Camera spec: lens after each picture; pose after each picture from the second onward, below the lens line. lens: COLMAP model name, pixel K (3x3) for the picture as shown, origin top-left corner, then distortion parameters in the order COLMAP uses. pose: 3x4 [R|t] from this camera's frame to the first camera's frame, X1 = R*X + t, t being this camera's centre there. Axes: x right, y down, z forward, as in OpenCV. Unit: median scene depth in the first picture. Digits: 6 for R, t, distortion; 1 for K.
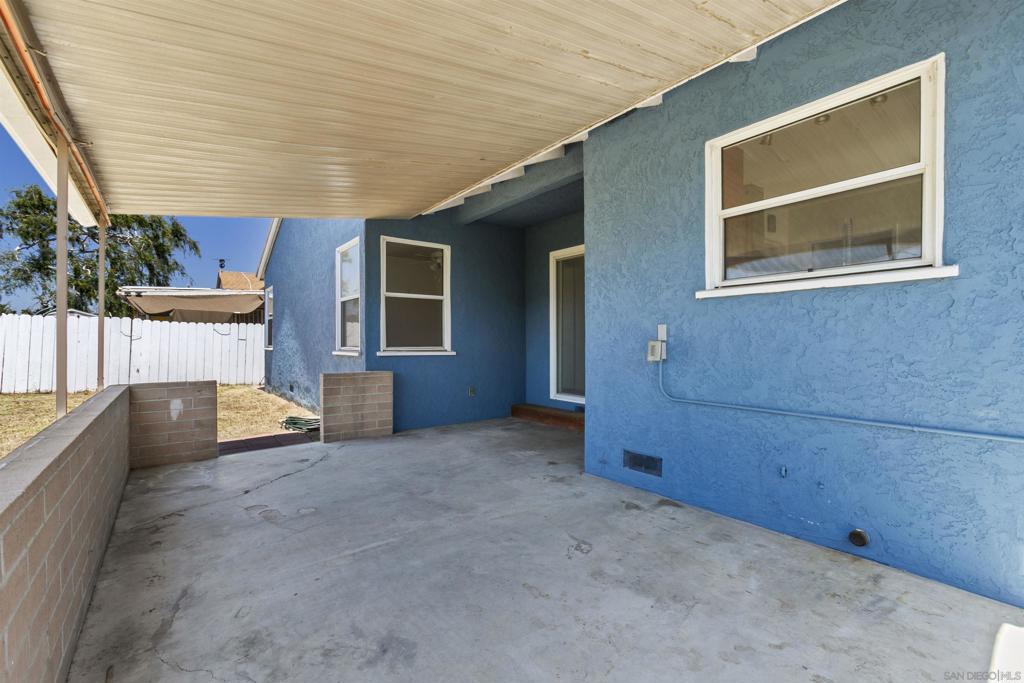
lens RADIAL K [[450.1, 0, 506.4], [0, 450.1, 346.0], [0, 0, 1]] dist [-0.014656, 0.016323]
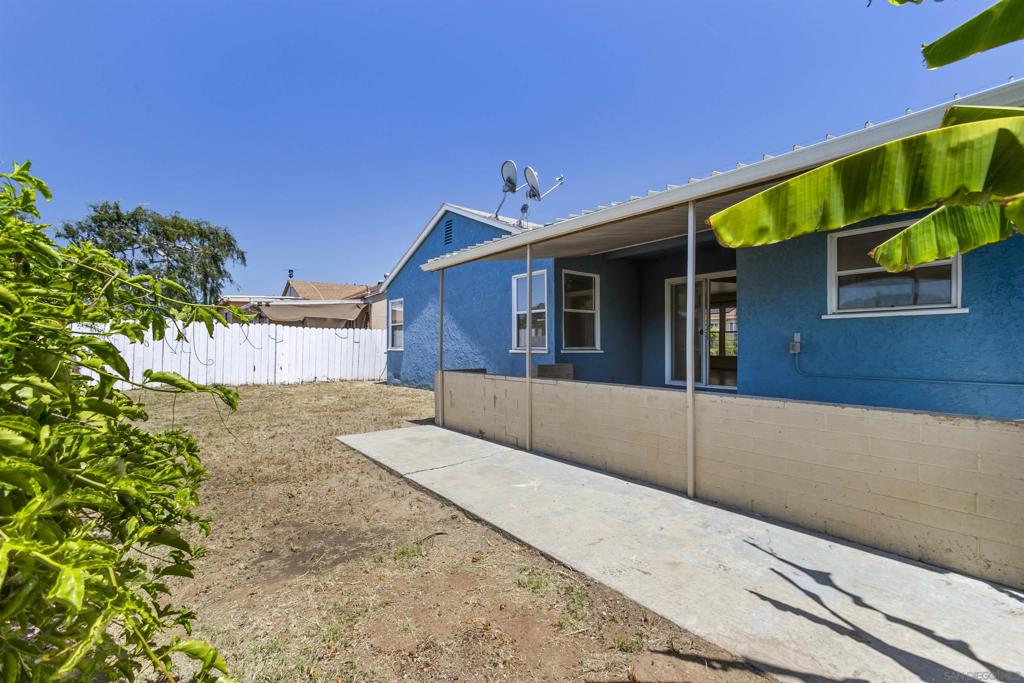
lens RADIAL K [[450.1, 0, 506.4], [0, 450.1, 346.0], [0, 0, 1]] dist [-0.014656, 0.016323]
pose [[0.999973, 0.001822, 0.007113, -0.815993], [-0.001759, 0.999960, -0.008810, 0.021188], [-0.007129, 0.008798, 0.999936, -0.762355]]
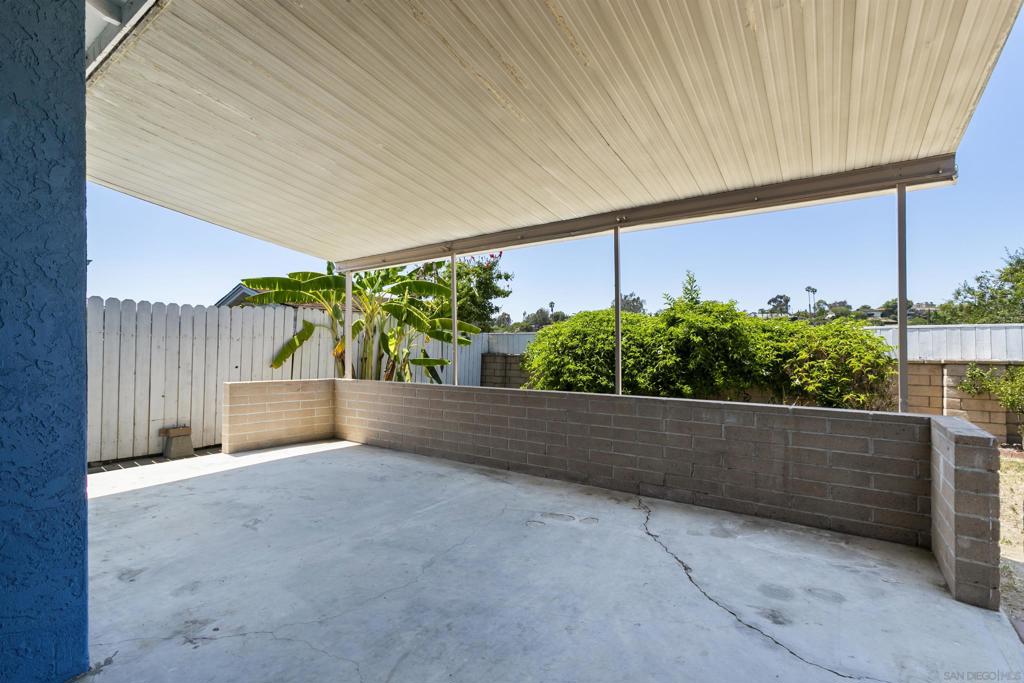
lens RADIAL K [[468.5, 0, 496.0], [0, 468.5, 342.9], [0, 0, 1]] dist [-0.000542, 0.008781]
pose [[-0.957503, 0.000230, -0.288422, -0.068994], [0.000136, 1.000000, 0.000346, -0.022598], [0.288422, 0.000293, -0.957503, 1.822965]]
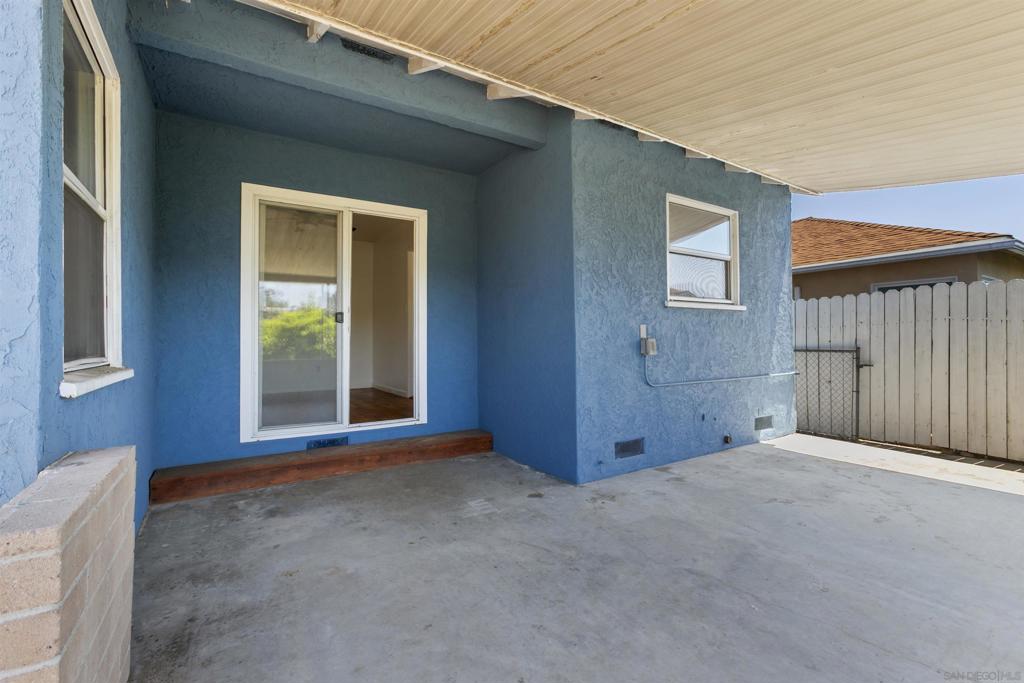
lens RADIAL K [[452.0, 0, 511.8], [0, 452.0, 336.1], [0, 0, 1]] dist [-0.001970, 0.000474]
pose [[0.076887, 0.011189, 0.996977, -0.884543], [0.015922, 0.999796, -0.012449, -0.007683], [-0.996913, 0.016831, 0.076694, 1.266588]]
